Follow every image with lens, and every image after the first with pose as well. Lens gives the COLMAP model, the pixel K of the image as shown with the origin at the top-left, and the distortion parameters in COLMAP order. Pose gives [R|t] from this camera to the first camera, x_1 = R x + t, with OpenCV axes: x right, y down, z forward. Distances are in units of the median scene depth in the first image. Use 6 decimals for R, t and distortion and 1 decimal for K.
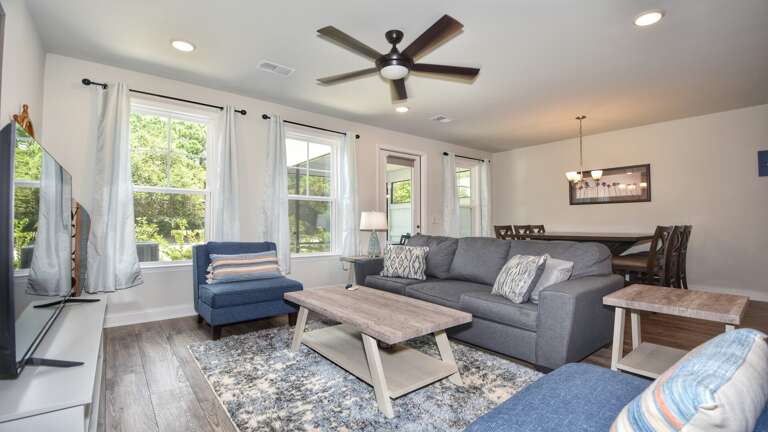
lens RADIAL K [[339.2, 0, 384.0], [0, 339.2, 216.0], [0, 0, 1]] dist [0.002022, -0.016407]
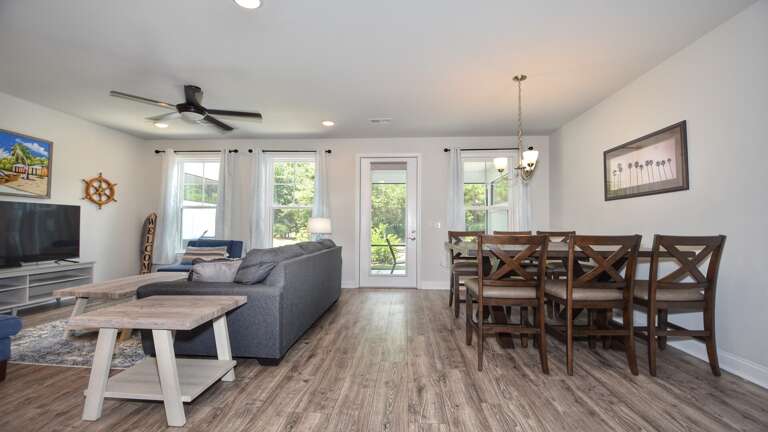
lens RADIAL K [[339.2, 0, 384.0], [0, 339.2, 216.0], [0, 0, 1]] dist [0.002022, -0.016407]
pose [[0.735875, -0.017909, -0.676880, 0.866387], [0.010810, 0.999833, -0.014702, 0.001361], [0.677031, 0.003502, 0.735946, 0.305650]]
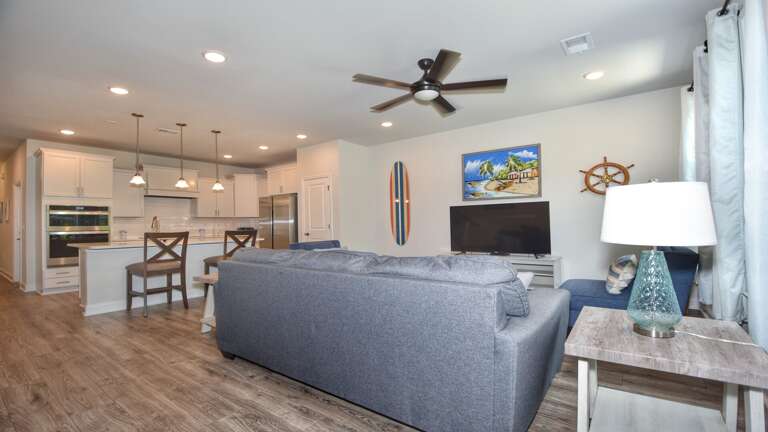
lens RADIAL K [[339.2, 0, 384.0], [0, 339.2, 216.0], [0, 0, 1]] dist [0.002022, -0.016407]
pose [[-0.967437, 0.011363, -0.252855, 0.272219], [0.024498, 0.998505, -0.048859, 0.024020], [0.251922, -0.053463, -0.966270, 1.195967]]
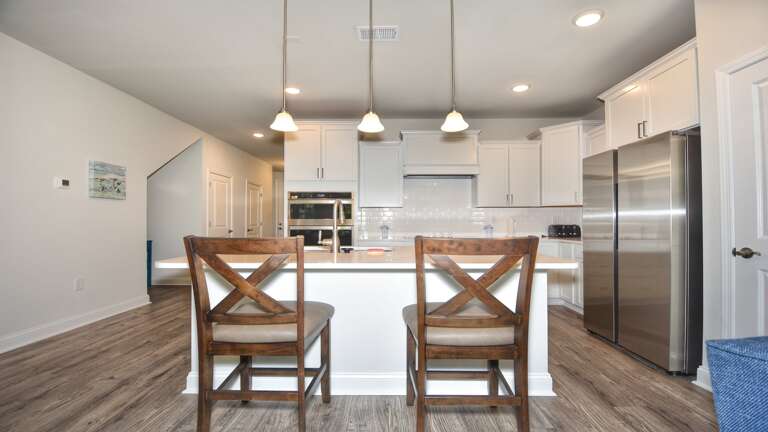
lens RADIAL K [[339.2, 0, 384.0], [0, 339.2, 216.0], [0, 0, 1]] dist [0.002022, -0.016407]
pose [[-0.771415, 0.014629, 0.636164, 0.304391], [-0.012663, 0.999185, -0.038331, 0.000090], [-0.636206, -0.037625, -0.770601, 0.373350]]
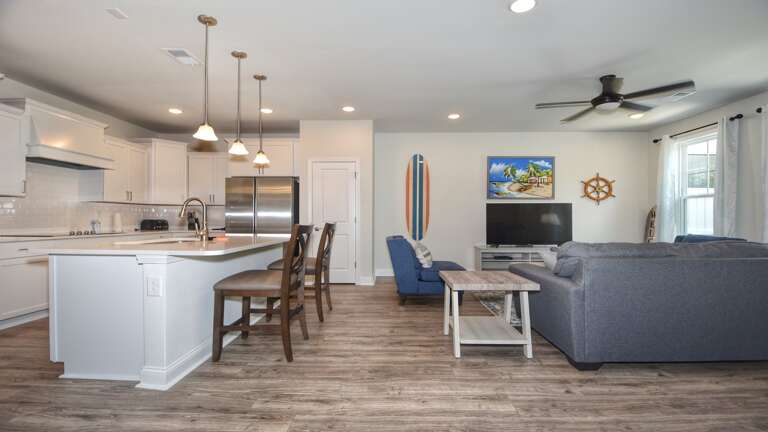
lens RADIAL K [[339.2, 0, 384.0], [0, 339.2, 216.0], [0, 0, 1]] dist [0.002022, -0.016407]
pose [[-0.644644, -0.007004, -0.764451, 0.930291], [0.017936, 0.999544, -0.024283, 0.011518], [0.764273, -0.029365, -0.644224, 0.680675]]
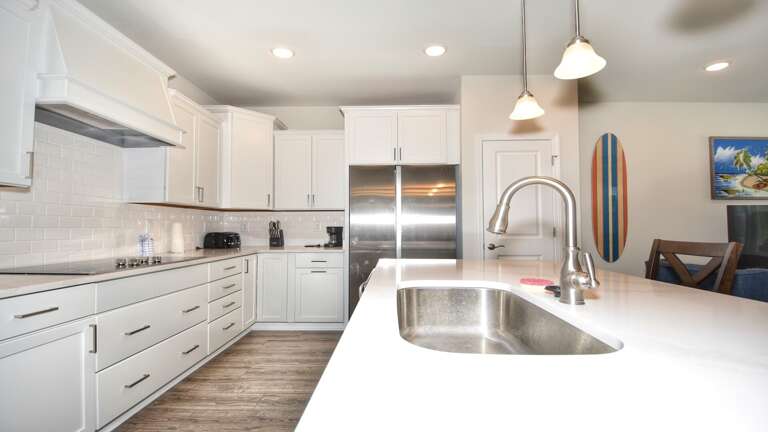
lens RADIAL K [[349.3, 0, 384.0], [0, 349.3, 216.0], [0, 0, 1]] dist [0.000111, -0.020082]
pose [[-0.657315, -0.025697, -0.753178, 0.905457], [0.022614, 0.998296, -0.053796, -0.005989], [0.753277, -0.052393, -0.655614, 0.109559]]
